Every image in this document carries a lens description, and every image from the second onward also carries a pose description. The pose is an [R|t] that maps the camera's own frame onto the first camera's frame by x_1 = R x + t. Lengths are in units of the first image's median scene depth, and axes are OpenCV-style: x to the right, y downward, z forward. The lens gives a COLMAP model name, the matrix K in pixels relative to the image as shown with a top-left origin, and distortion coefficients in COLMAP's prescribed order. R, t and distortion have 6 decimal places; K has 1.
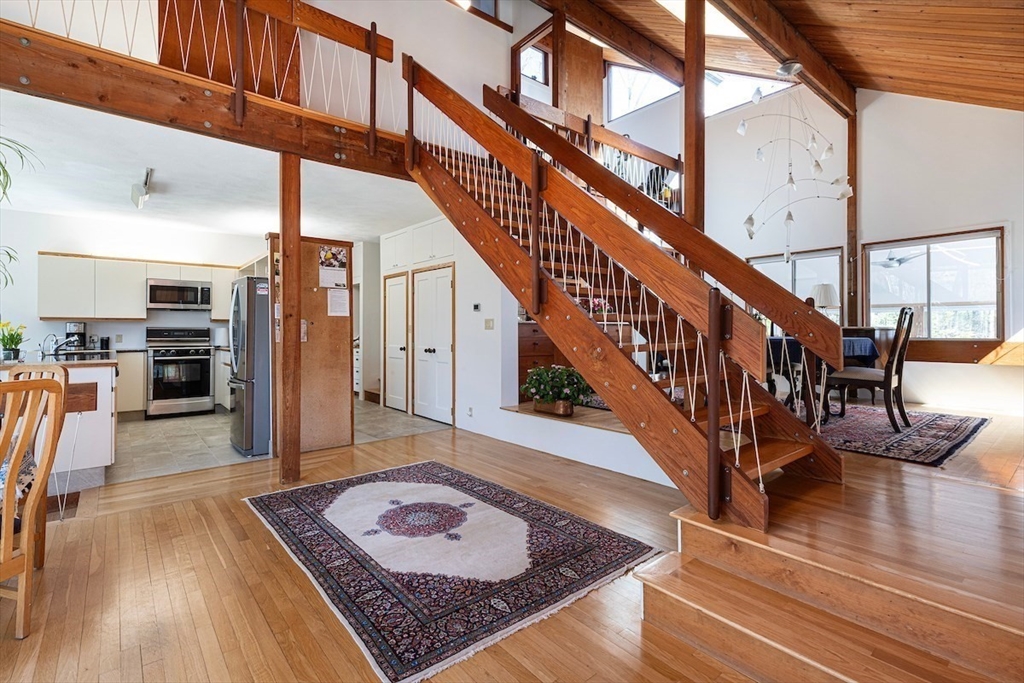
lens RADIAL K [[483.3, 0, 542.0], [0, 483.3, 329.6], [0, 0, 1]] dist [-0.001166, -0.000992]
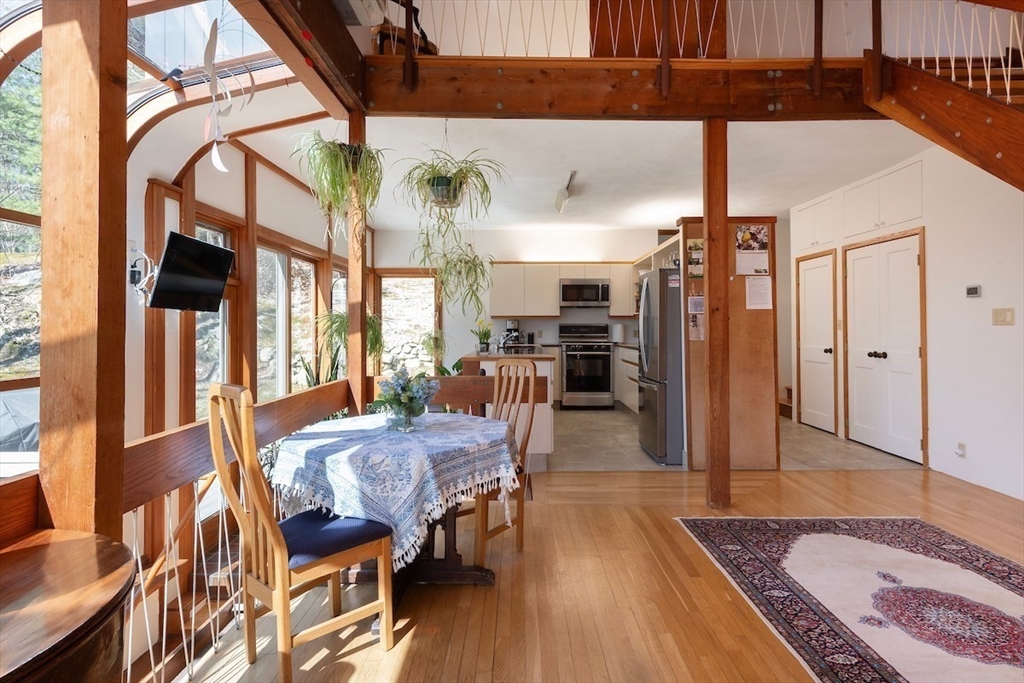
lens RADIAL K [[529.5, 0, 514.5], [0, 529.5, 326.5], [0, 0, 1]] dist [-0.000163, -0.000427]
pose [[0.747395, -0.000479, -0.664380, -0.150323], [0.001718, 0.999998, 0.001212, -0.000889], [0.664378, -0.002047, 0.747394, 0.063295]]
